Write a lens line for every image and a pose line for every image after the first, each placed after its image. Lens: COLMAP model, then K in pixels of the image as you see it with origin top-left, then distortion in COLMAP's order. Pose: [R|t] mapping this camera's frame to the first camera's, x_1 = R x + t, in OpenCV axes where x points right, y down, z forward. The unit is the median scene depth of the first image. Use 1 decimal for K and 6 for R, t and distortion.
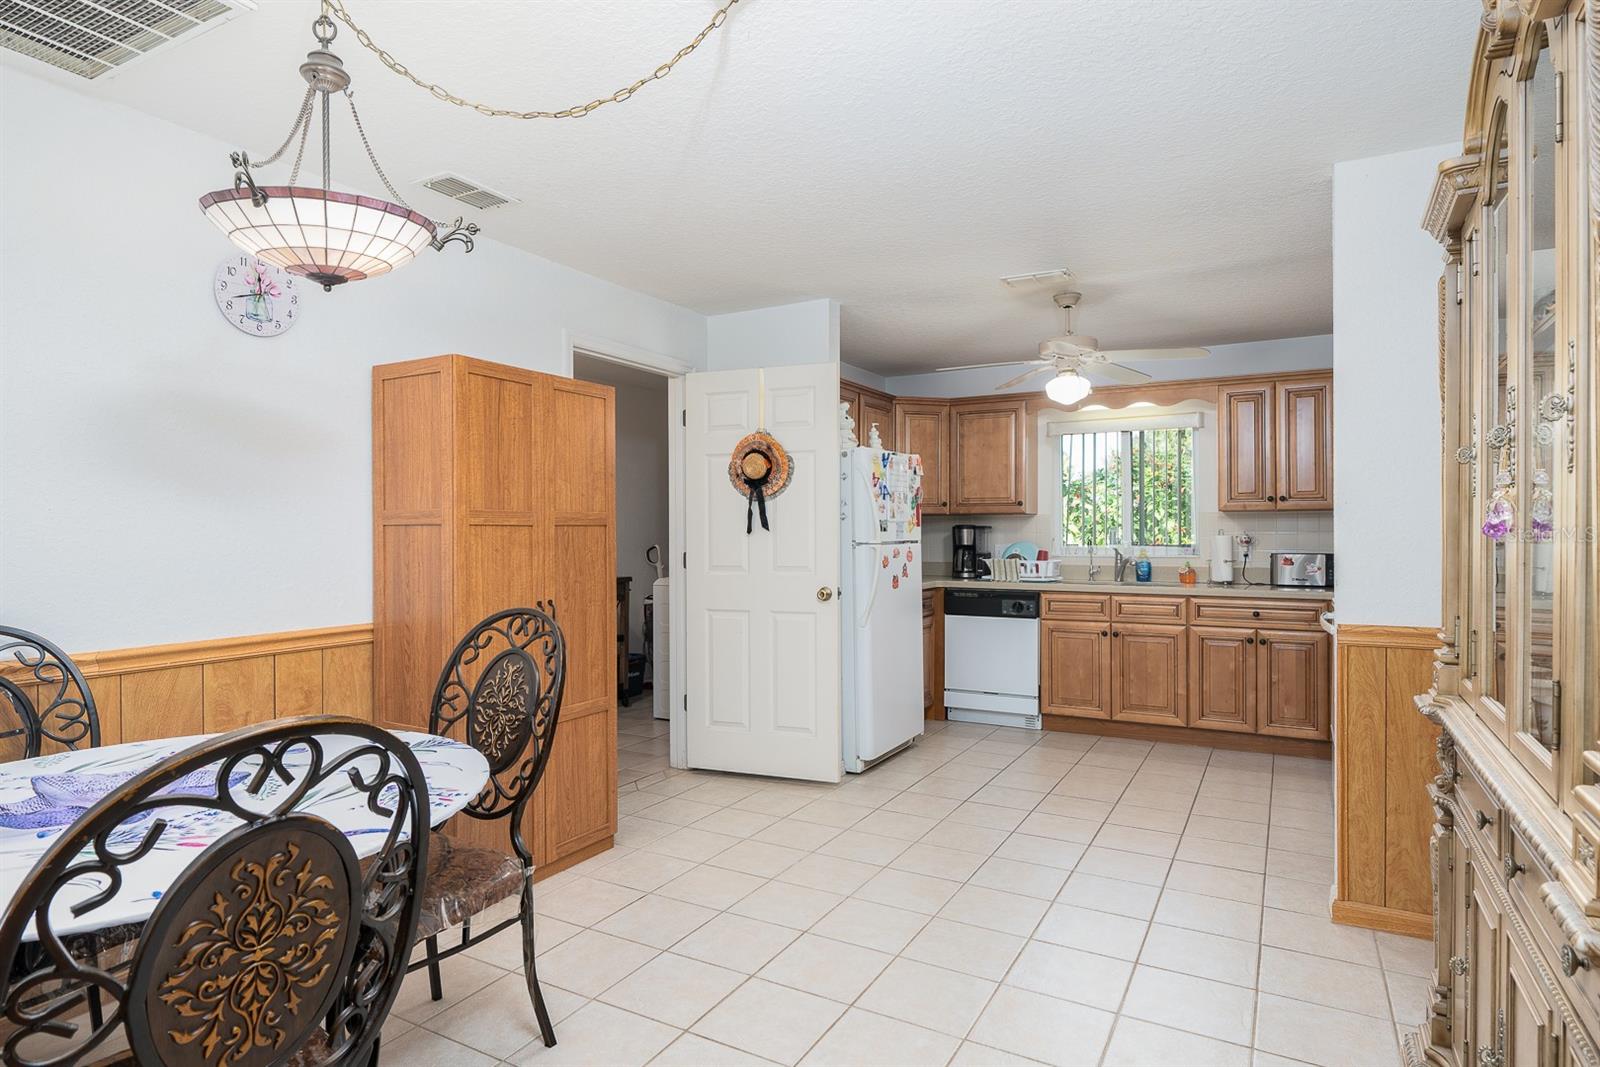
lens RADIAL K [[845.7, 0, 798.1], [0, 845.7, 533.1], [0, 0, 1]] dist [-0.002880, -0.001586]
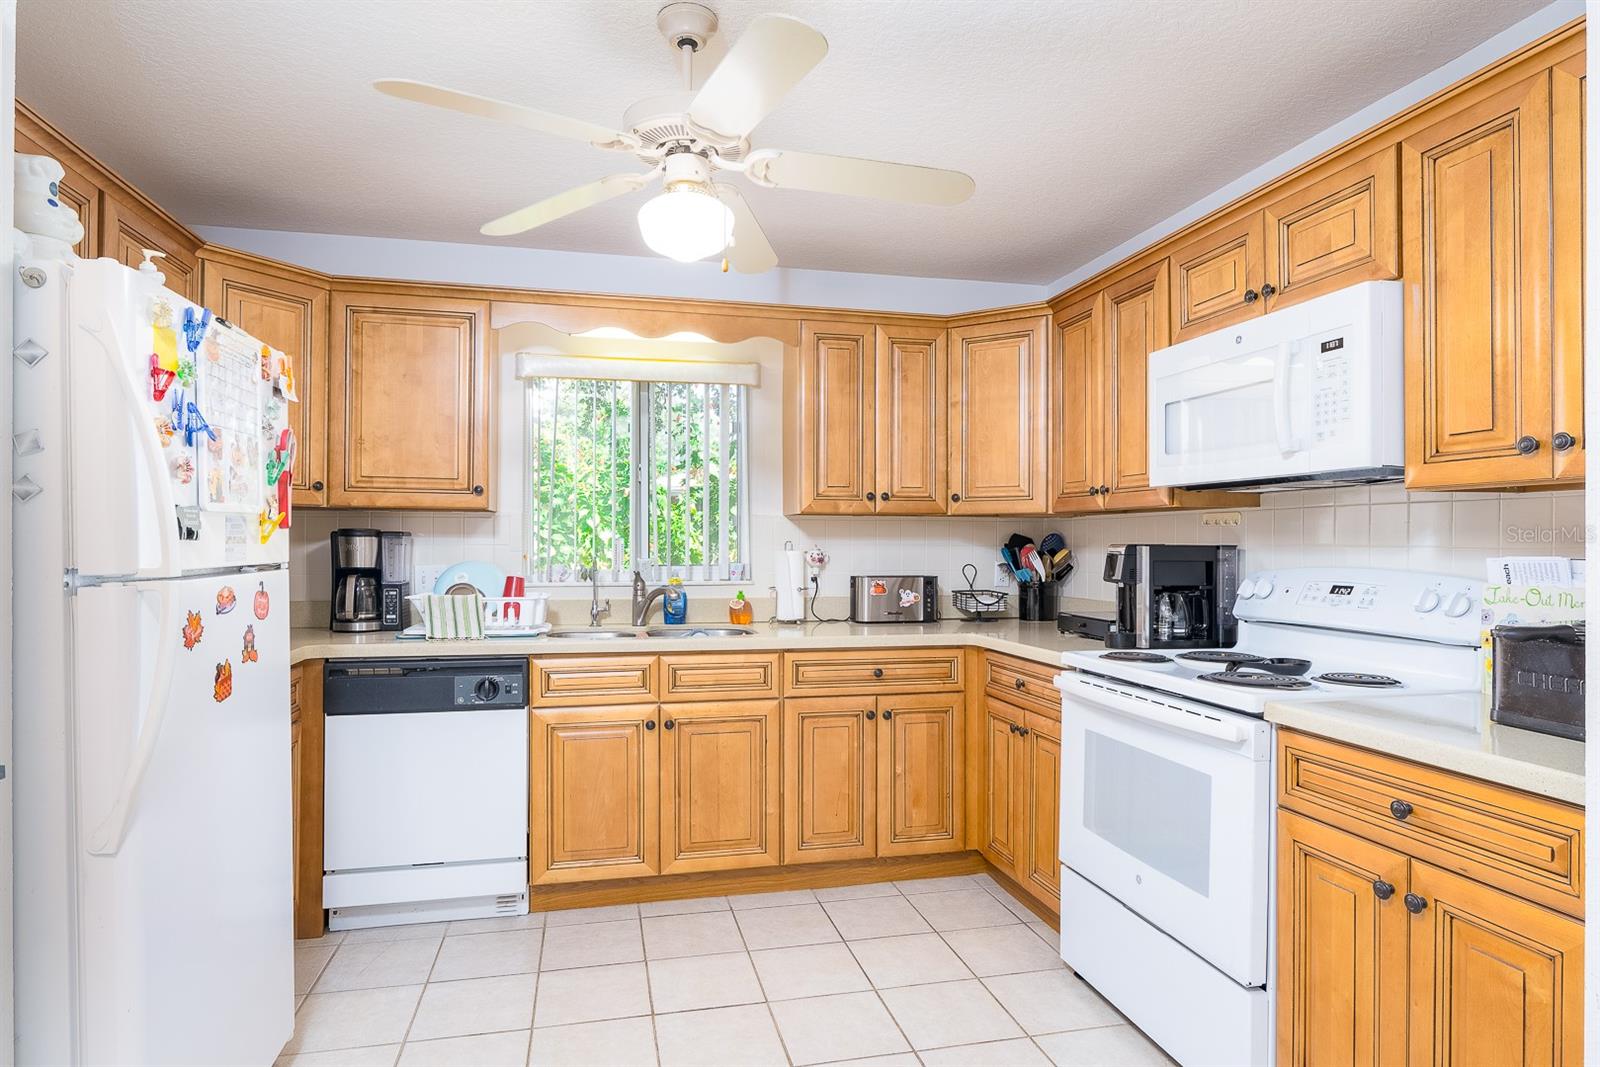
lens RADIAL K [[845.7, 0, 767.5], [0, 845.7, 540.1], [0, 0, 1]] dist [-0.002880, -0.001586]
pose [[0.739379, 0.007974, 0.673242, 0.039157], [-0.004356, 0.999966, -0.007059, -0.000376], [-0.673275, 0.002287, 0.739389, 0.509151]]
